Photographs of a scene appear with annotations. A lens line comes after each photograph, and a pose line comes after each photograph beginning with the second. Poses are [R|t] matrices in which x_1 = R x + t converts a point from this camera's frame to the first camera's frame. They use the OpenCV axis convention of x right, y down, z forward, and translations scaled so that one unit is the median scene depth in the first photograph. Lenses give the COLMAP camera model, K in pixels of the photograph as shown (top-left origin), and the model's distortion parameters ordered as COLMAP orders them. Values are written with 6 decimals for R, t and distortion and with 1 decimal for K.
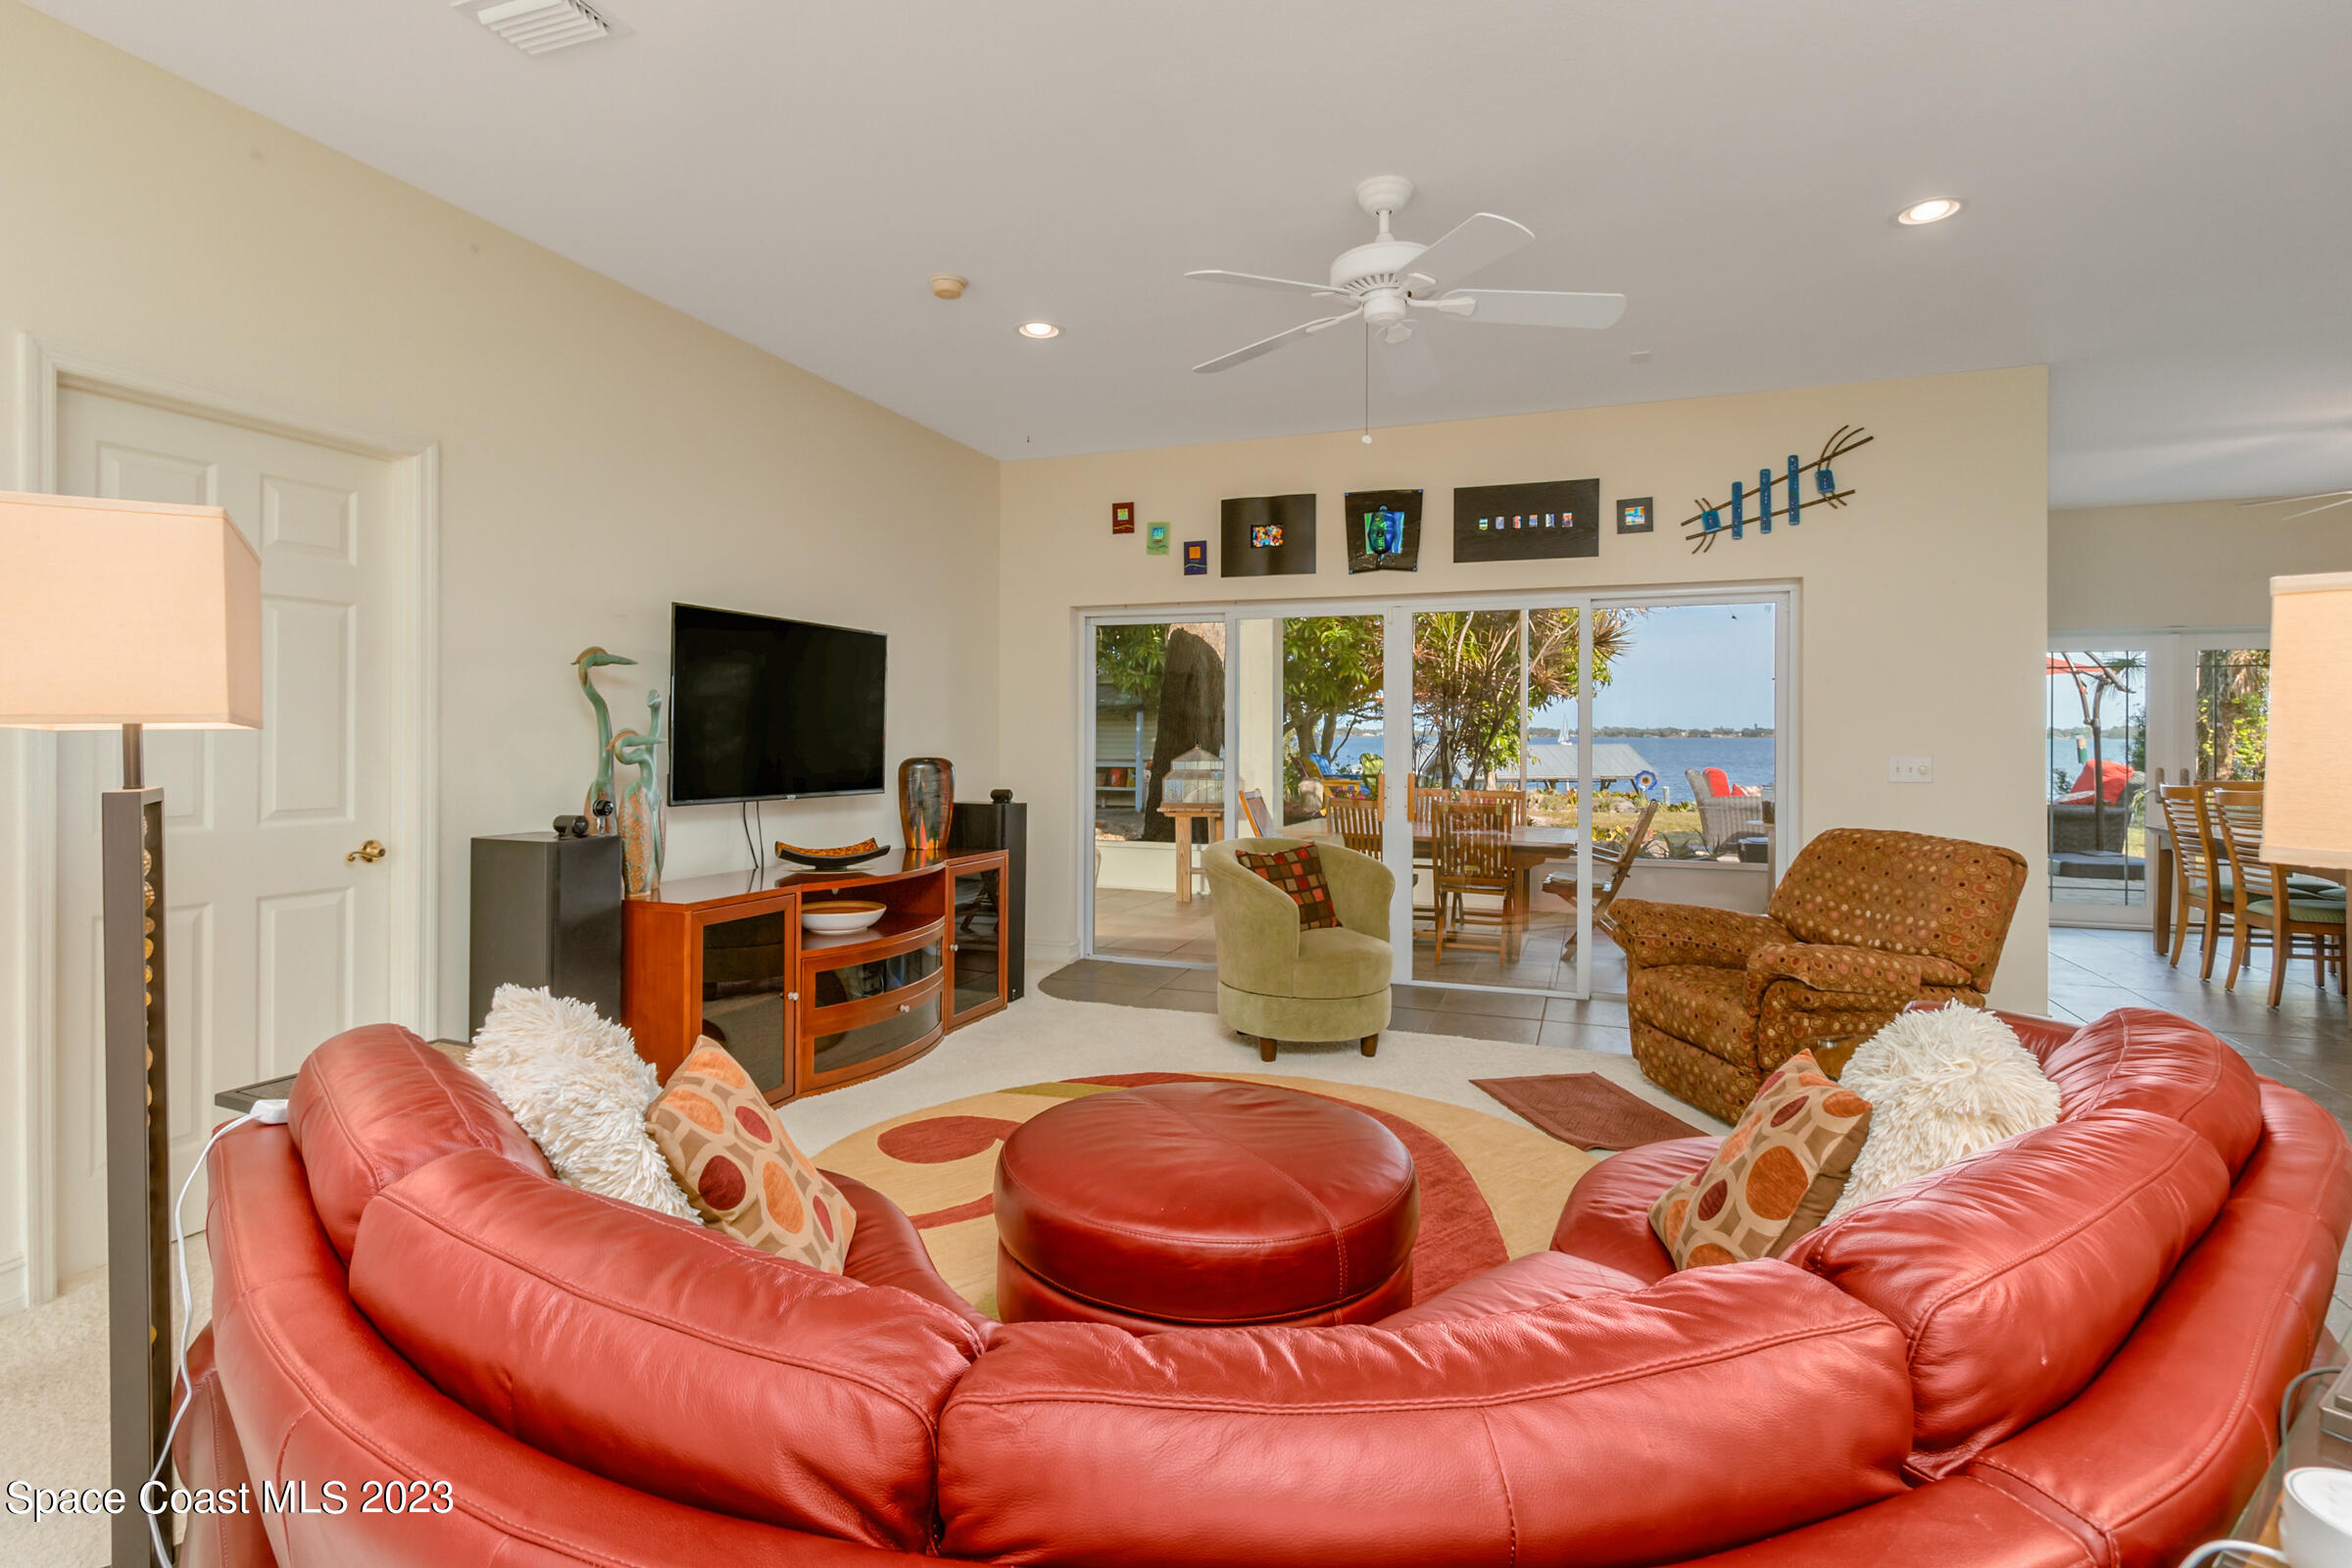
lens RADIAL K [[1130.4, 0, 1160.8], [0, 1130.4, 731.0], [0, 0, 1]] dist [0.011008, 0.000290]
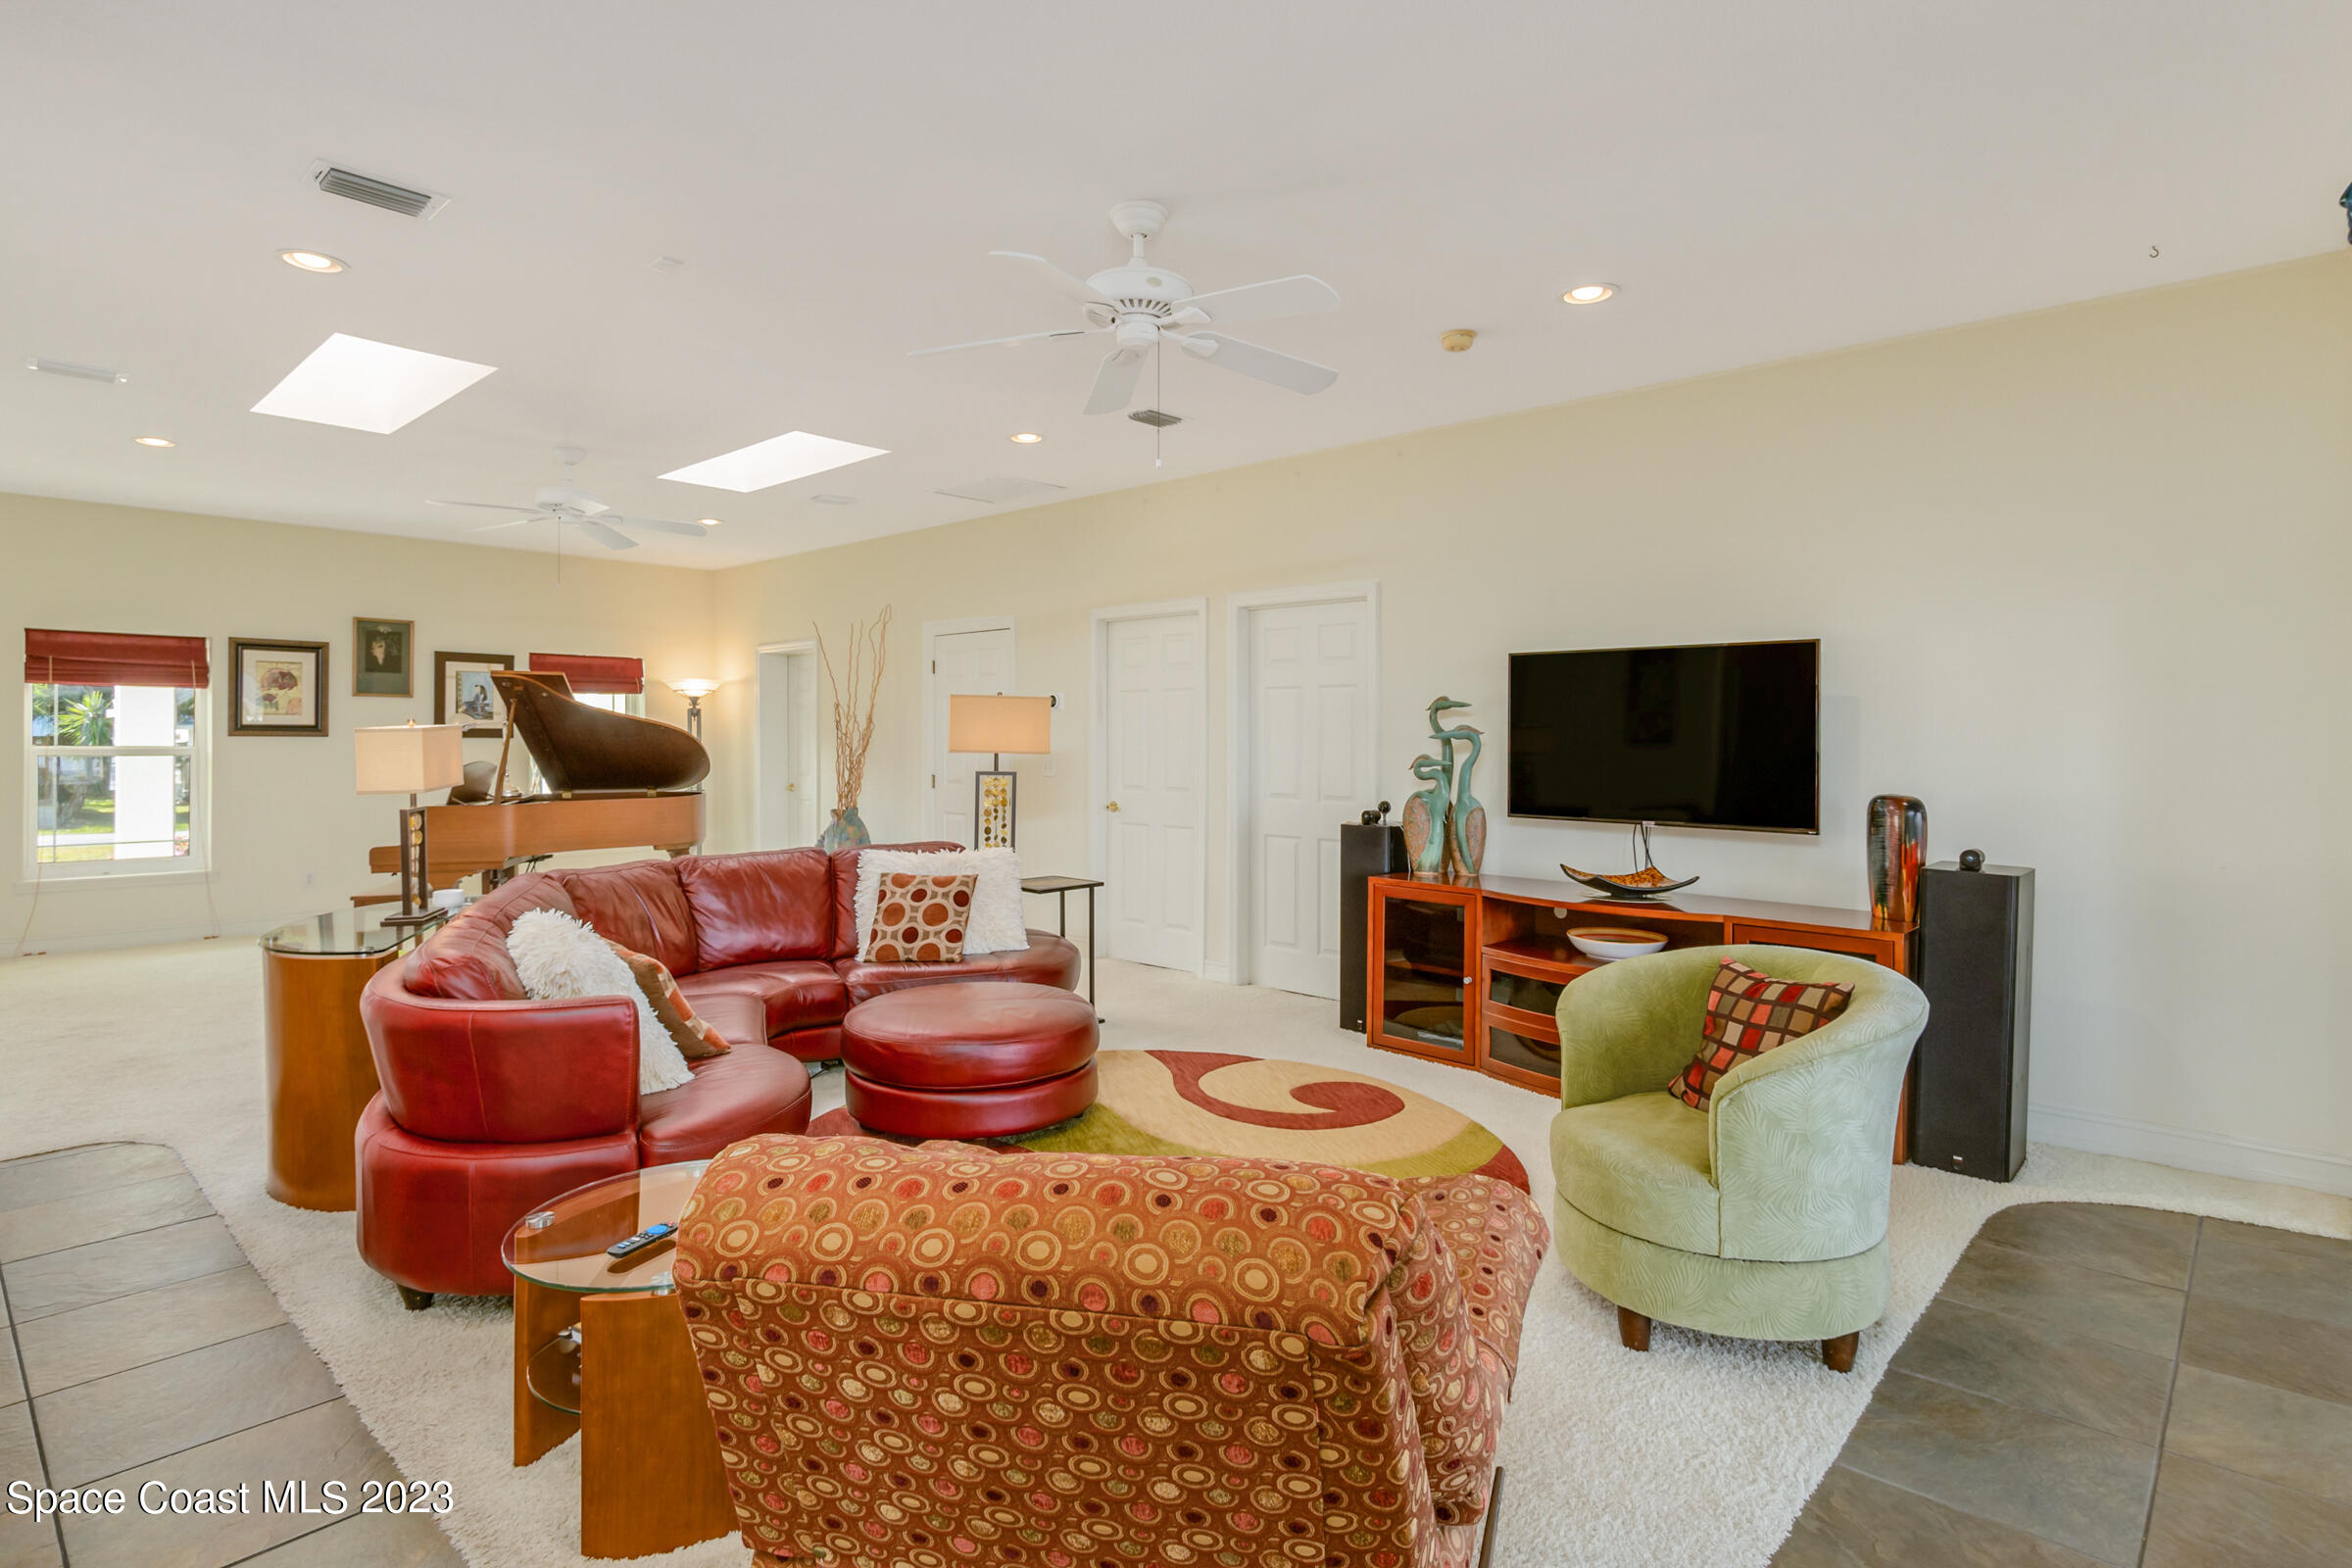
lens RADIAL K [[1130.4, 0, 1177.5], [0, 1130.4, 760.2], [0, 0, 1]] dist [0.011008, 0.000290]
pose [[-0.376050, 0.007630, -0.926568, 0.645229], [-0.001128, 0.999962, 0.008692, -0.004919], [0.926599, 0.004314, -0.376027, 0.848112]]
